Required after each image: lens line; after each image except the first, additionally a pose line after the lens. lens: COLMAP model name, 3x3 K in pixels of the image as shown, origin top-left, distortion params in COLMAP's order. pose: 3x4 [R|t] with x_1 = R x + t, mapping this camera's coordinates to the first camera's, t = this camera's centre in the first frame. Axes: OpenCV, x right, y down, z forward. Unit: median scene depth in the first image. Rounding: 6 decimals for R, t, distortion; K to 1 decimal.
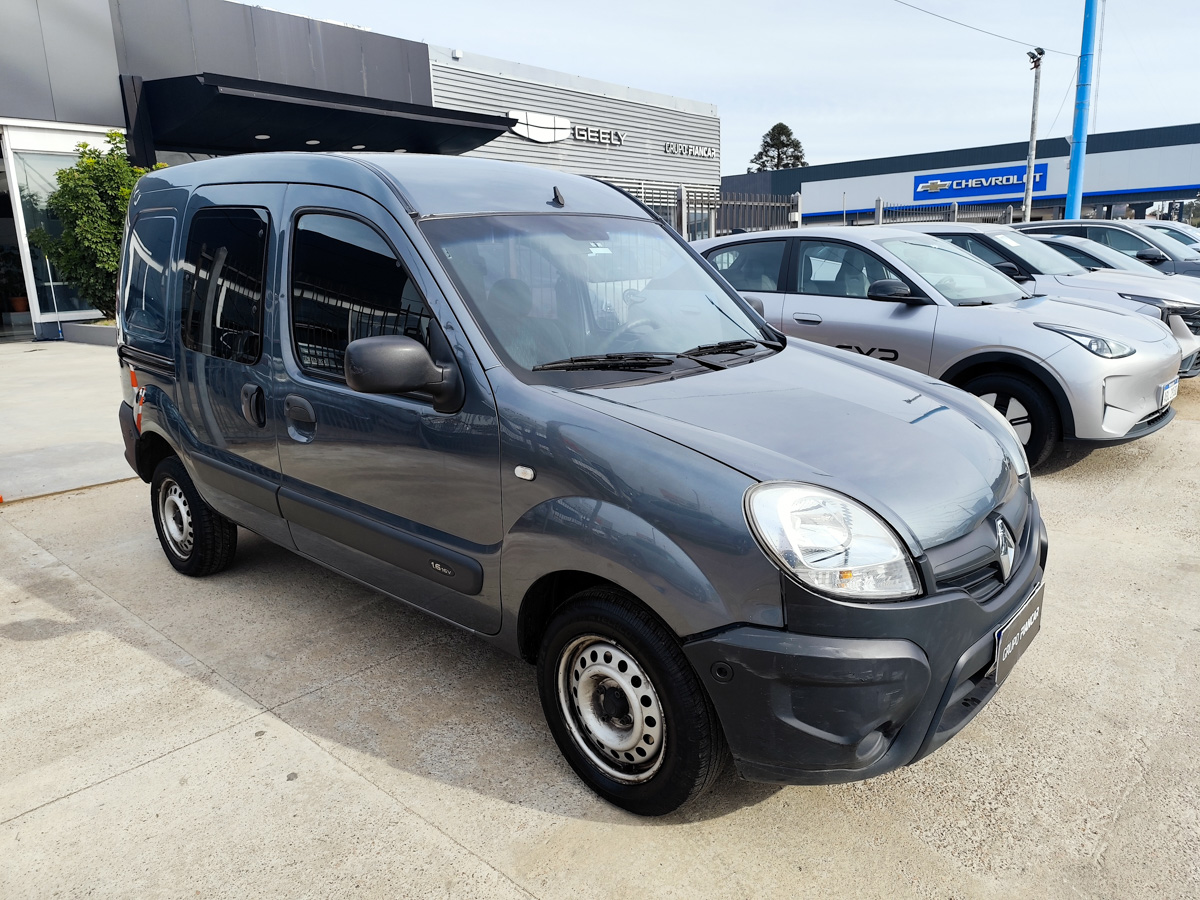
lens RADIAL K [[820.8, 0, 600.0], [0, 820.8, 450.0], [0, 0, 1]] dist [0.027139, -0.034905]
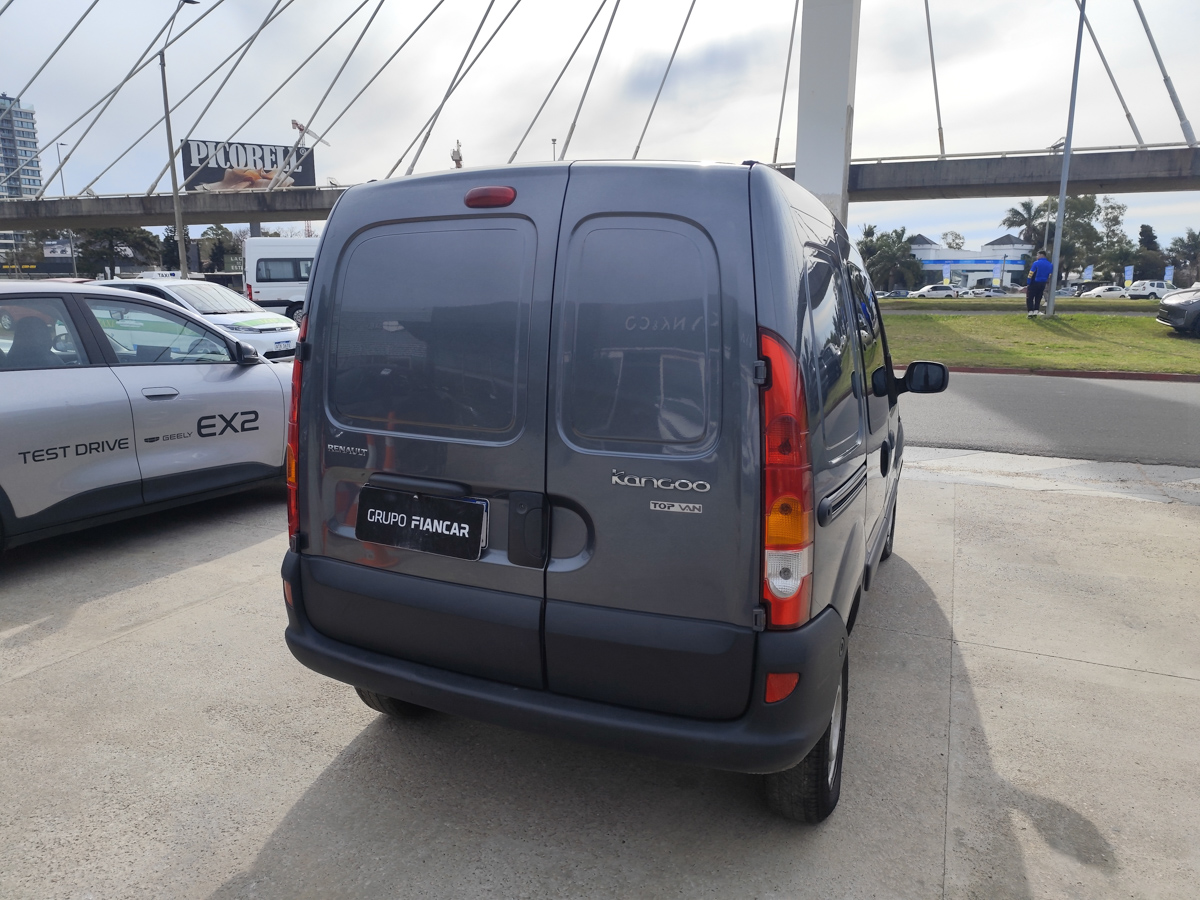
lens RADIAL K [[823.6, 0, 596.0], [0, 823.6, 453.8], [0, 0, 1]] dist [0.005093, -0.005315]
pose [[-0.313456, -0.156217, 0.936665, -0.232736], [0.218006, 0.948192, 0.231095, -0.069115], [-0.924240, 0.276636, -0.263160, 0.291154]]
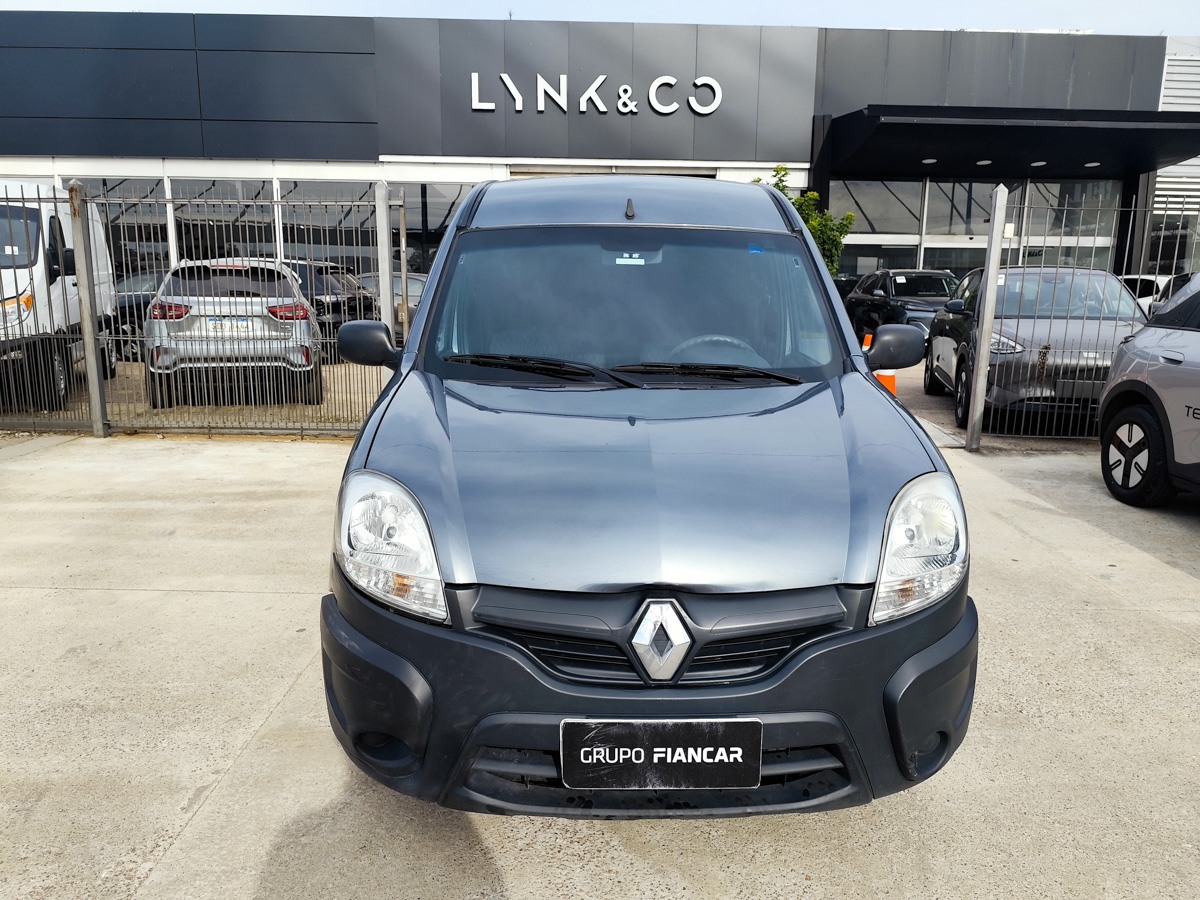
lens RADIAL K [[823.6, 0, 596.0], [0, 823.6, 453.8], [0, 0, 1]] dist [0.005093, -0.005315]
pose [[0.665881, 0.183001, -0.723265, 0.126067], [-0.199672, 0.977798, 0.063573, -0.011680], [0.718841, 0.102084, 0.687638, 0.051064]]
